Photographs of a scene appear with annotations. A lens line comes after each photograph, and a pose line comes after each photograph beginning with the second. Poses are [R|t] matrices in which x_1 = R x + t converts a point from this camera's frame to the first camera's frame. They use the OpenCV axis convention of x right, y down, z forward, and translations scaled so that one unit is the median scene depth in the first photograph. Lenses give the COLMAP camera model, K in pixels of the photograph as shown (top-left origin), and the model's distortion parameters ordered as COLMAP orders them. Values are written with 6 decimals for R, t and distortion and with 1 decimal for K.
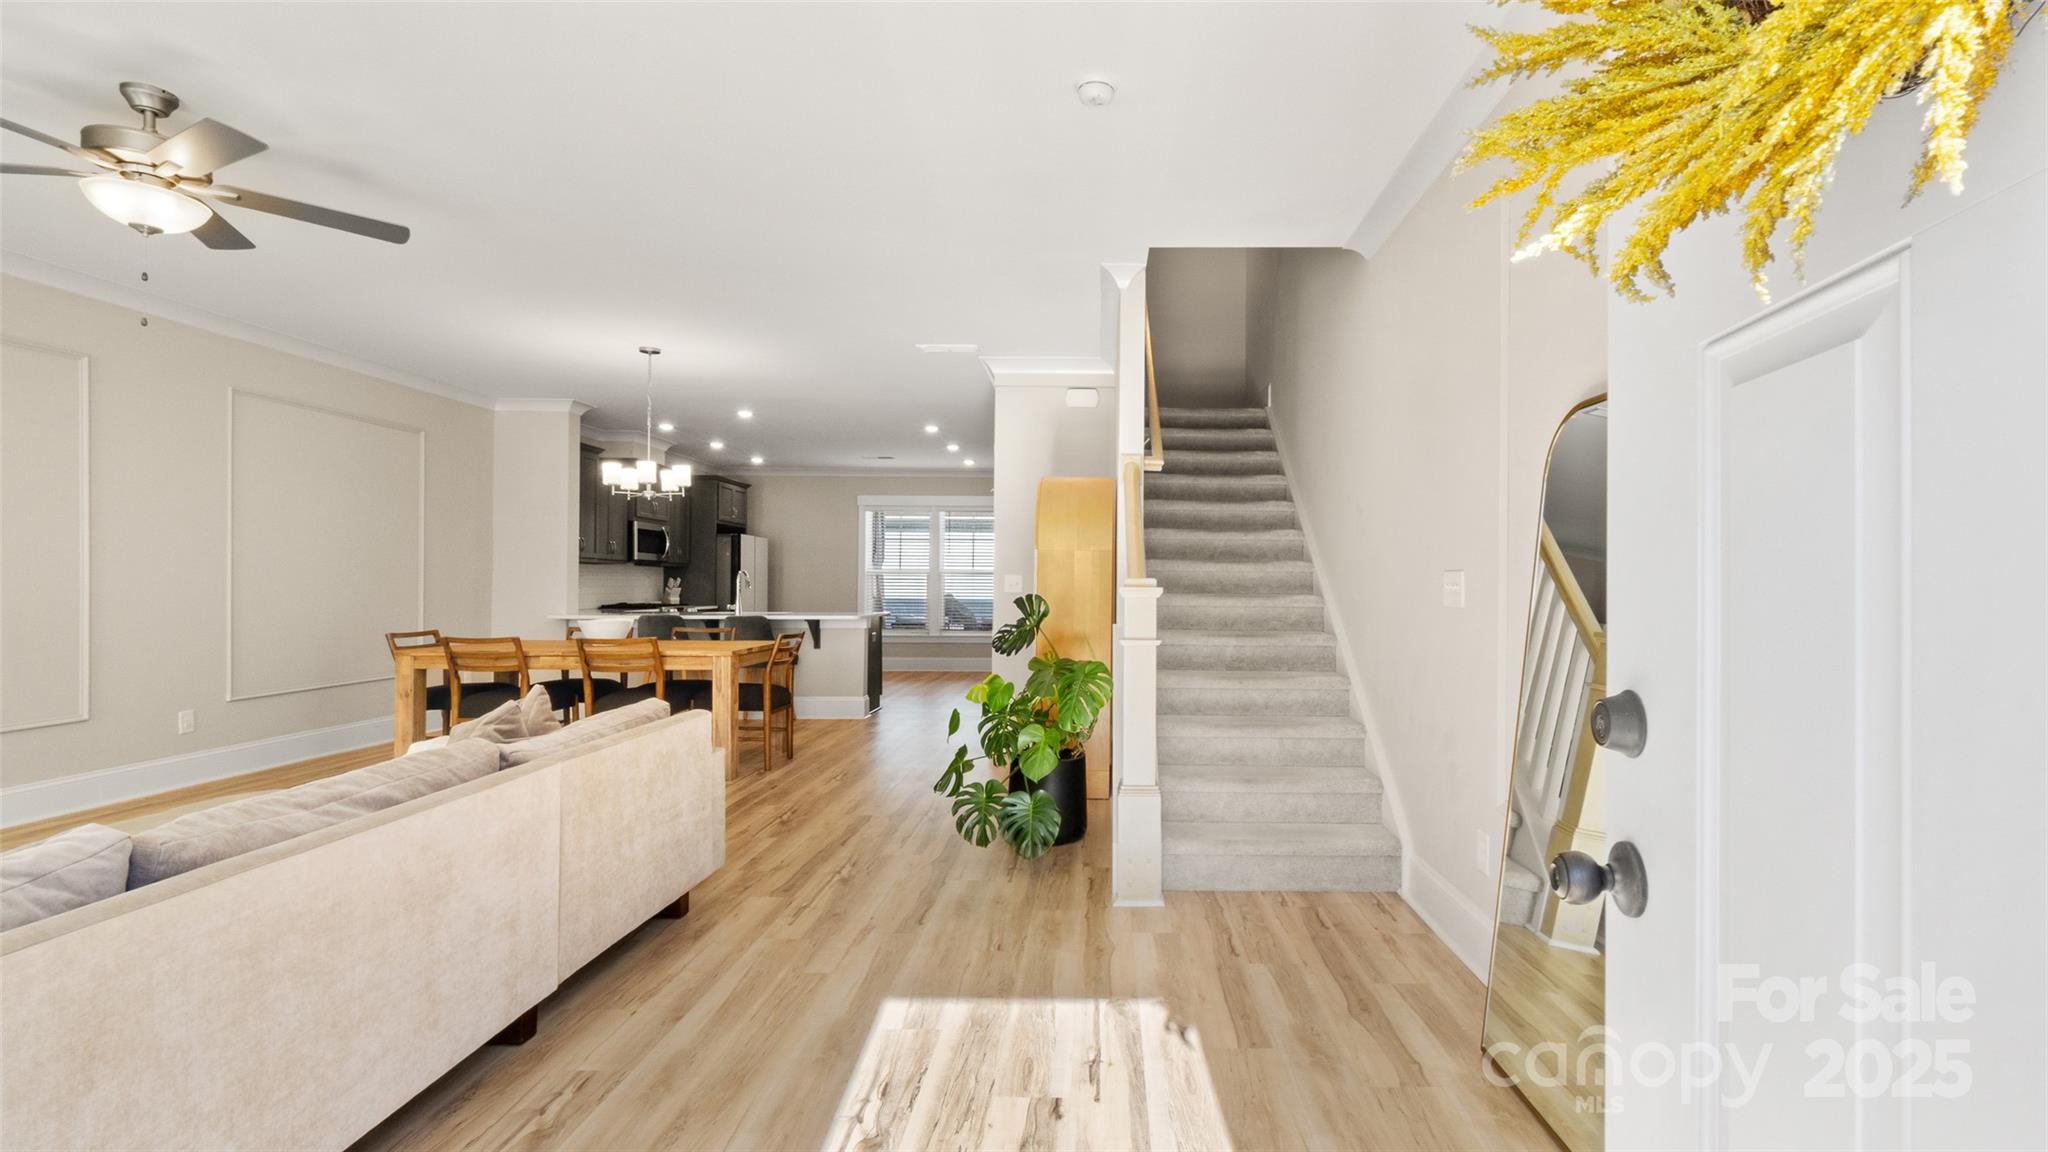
lens RADIAL K [[913.1, 0, 1111.0], [0, 913.1, 584.2], [0, 0, 1]] dist [-0.013215, 0.002449]
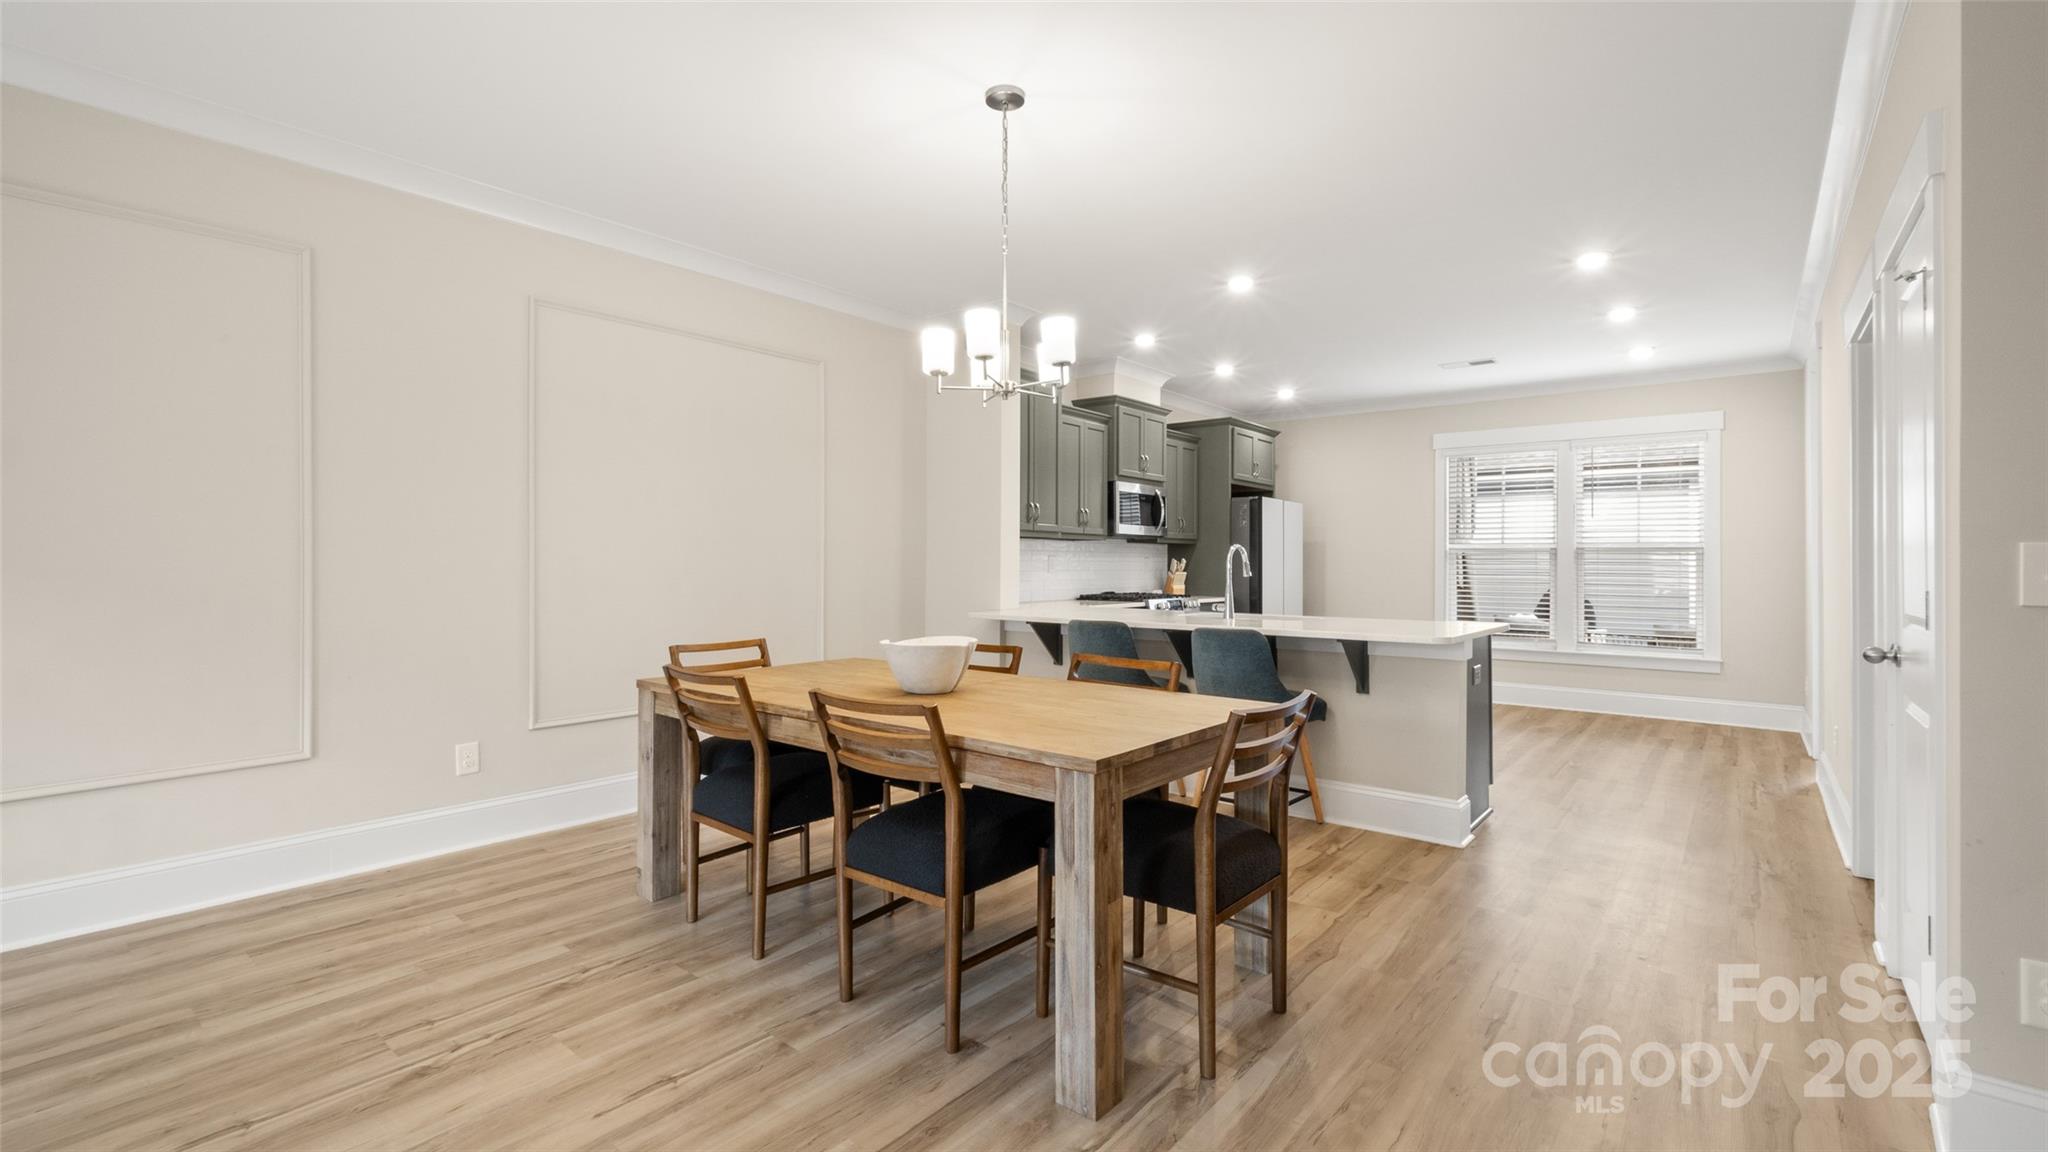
lens RADIAL K [[913.1, 0, 1013.8], [0, 913.1, 556.7], [0, 0, 1]] dist [-0.013215, 0.002449]
pose [[0.766461, -0.004801, -0.642273, -0.139222], [-0.001479, 0.999956, -0.009239, -0.002440], [0.642289, 0.008031, 0.766420, 0.466640]]
